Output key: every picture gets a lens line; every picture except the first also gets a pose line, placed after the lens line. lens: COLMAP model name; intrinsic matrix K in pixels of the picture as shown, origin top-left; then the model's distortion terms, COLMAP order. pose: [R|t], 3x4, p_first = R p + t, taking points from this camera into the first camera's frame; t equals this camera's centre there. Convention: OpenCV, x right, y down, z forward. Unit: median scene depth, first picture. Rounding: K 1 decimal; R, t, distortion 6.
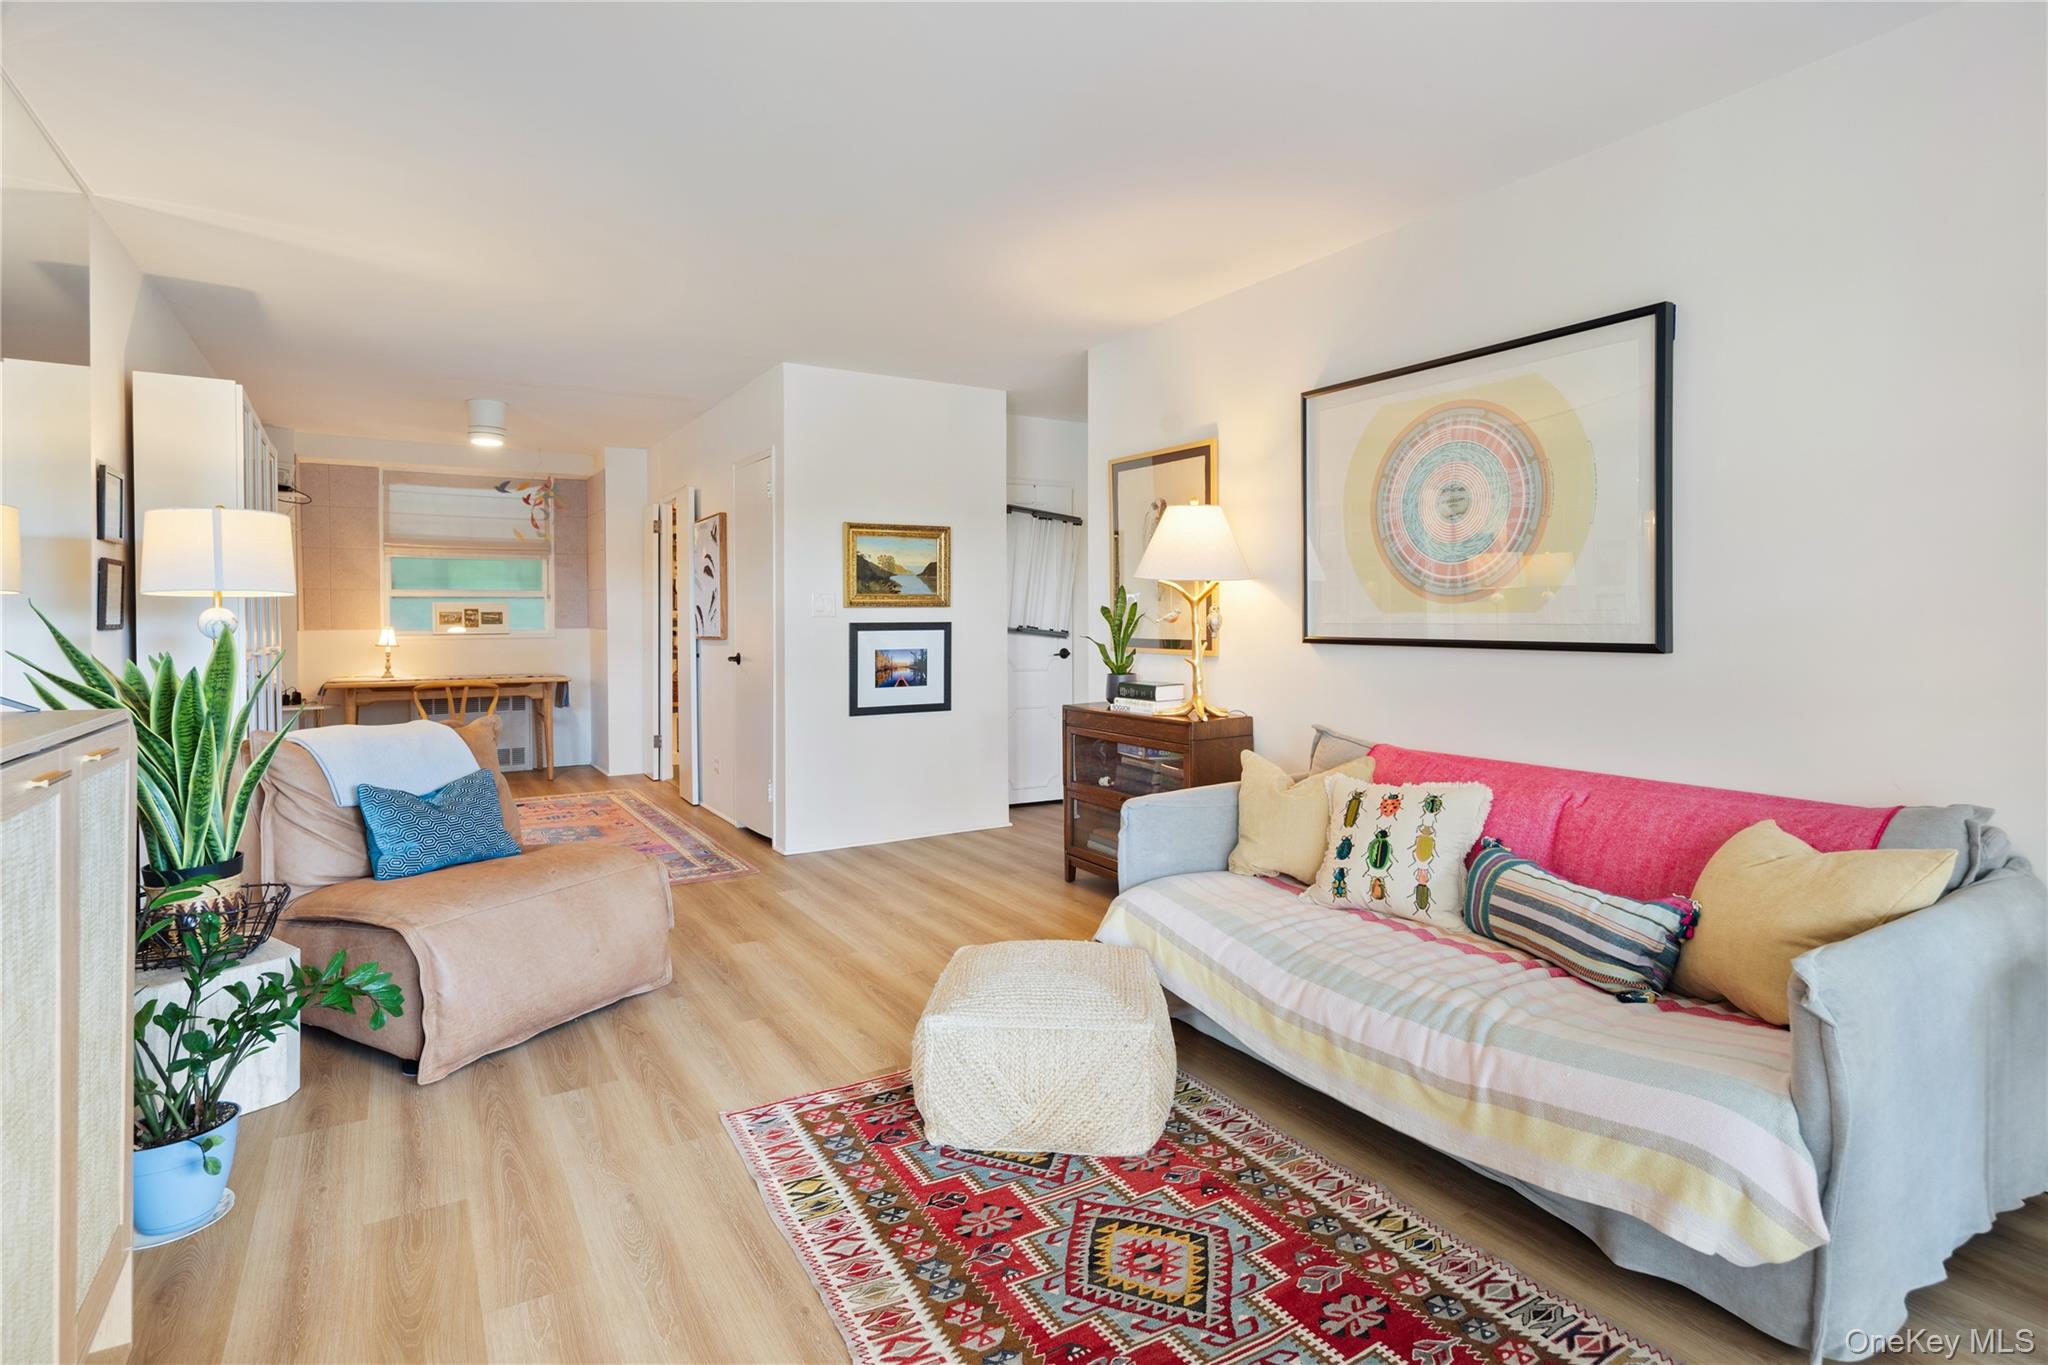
lens RADIAL K [[1009.9, 0, 1030.5], [0, 1009.9, 623.5], [0, 0, 1]] dist [0.001782, 0.000102]
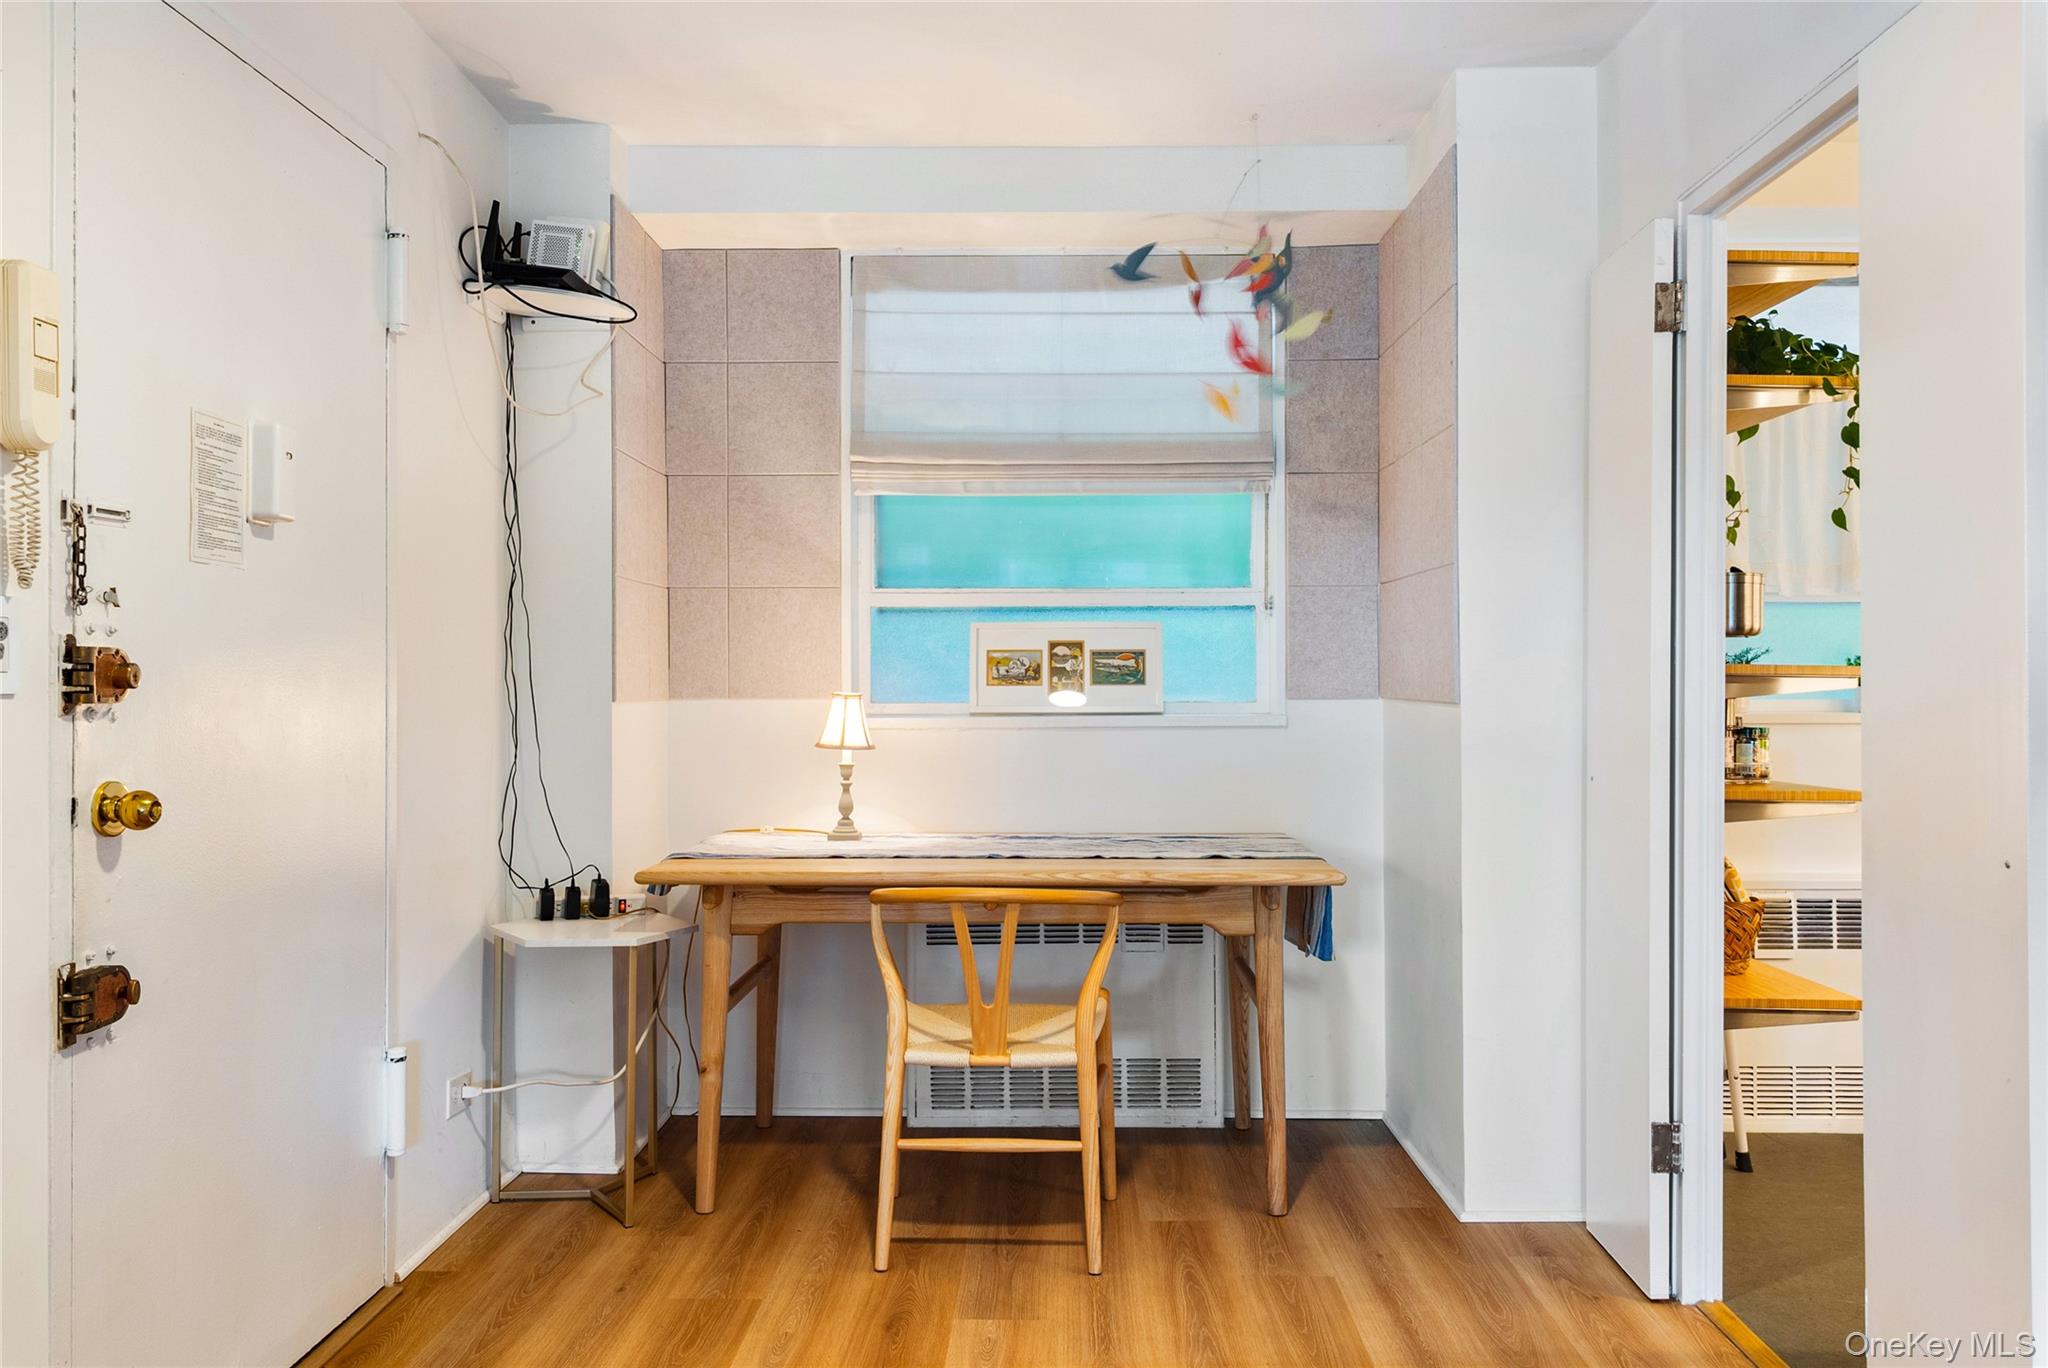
lens RADIAL K [[1542.7, 0, 1032.6], [0, 1542.7, 668.4], [0, 0, 1]] dist [0.006907, 0.002931]
pose [[0.834897, 0.000647, -0.550405, -0.275017], [-0.007586, 0.999918, -0.010332, 0.000522], [0.550353, 0.012801, 0.834834, 0.558999]]
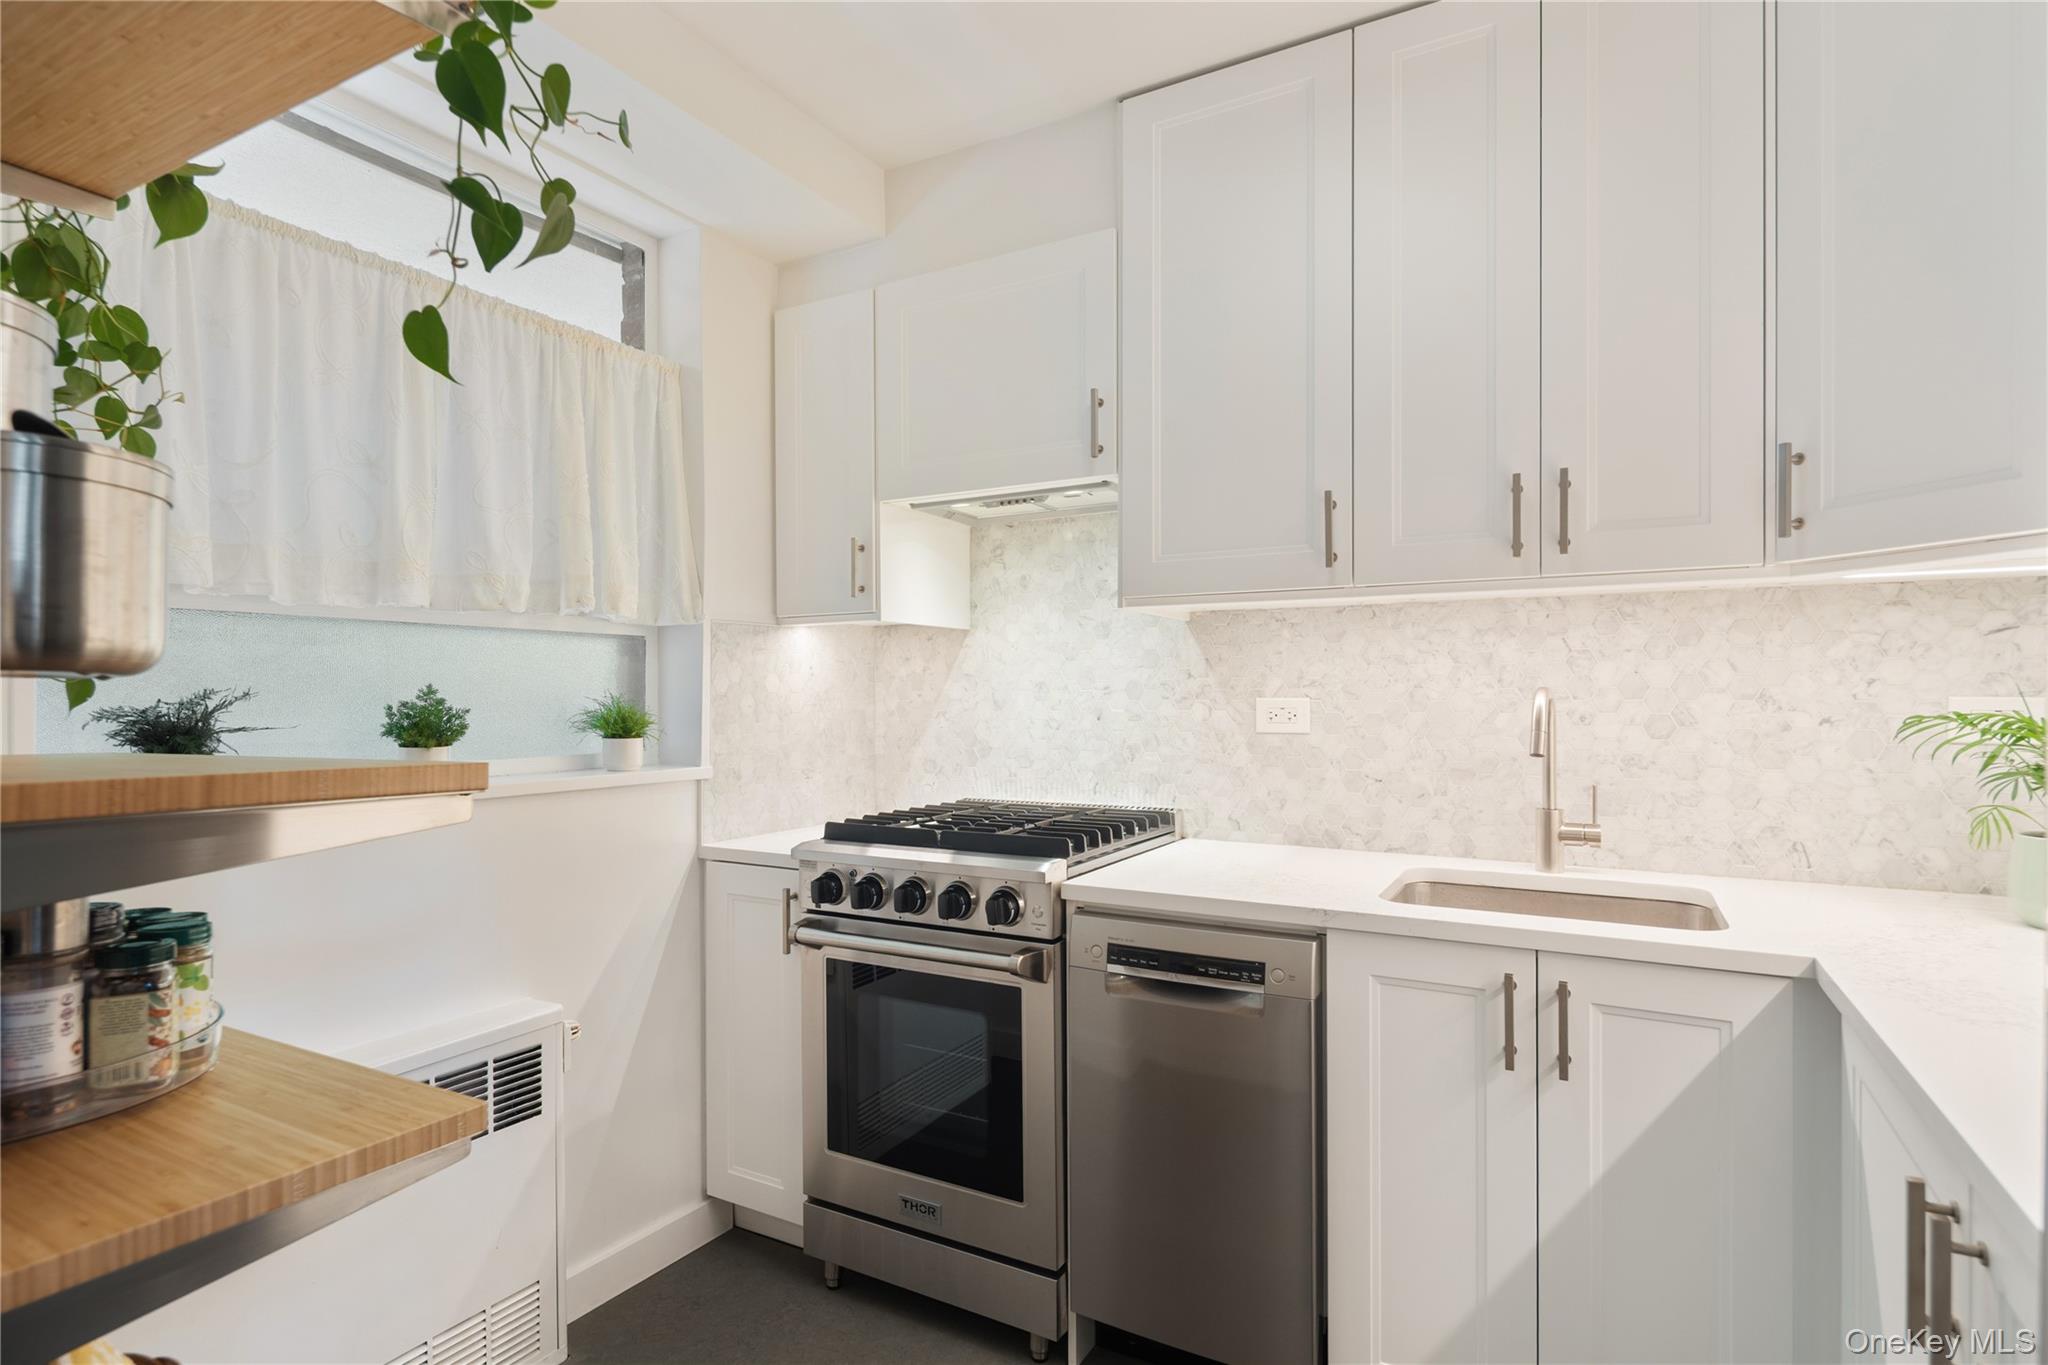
lens RADIAL K [[1019.6, 0, 1024.0], [0, 1019.6, 682.5], [0, 0, 1]] dist [0.000266, 0.000121]
pose [[0.881350, 0.006094, 0.472424, -0.314546], [0.003291, 0.999813, -0.019037, -0.010786], [-0.472452, 0.018333, 0.881166, 0.880461]]
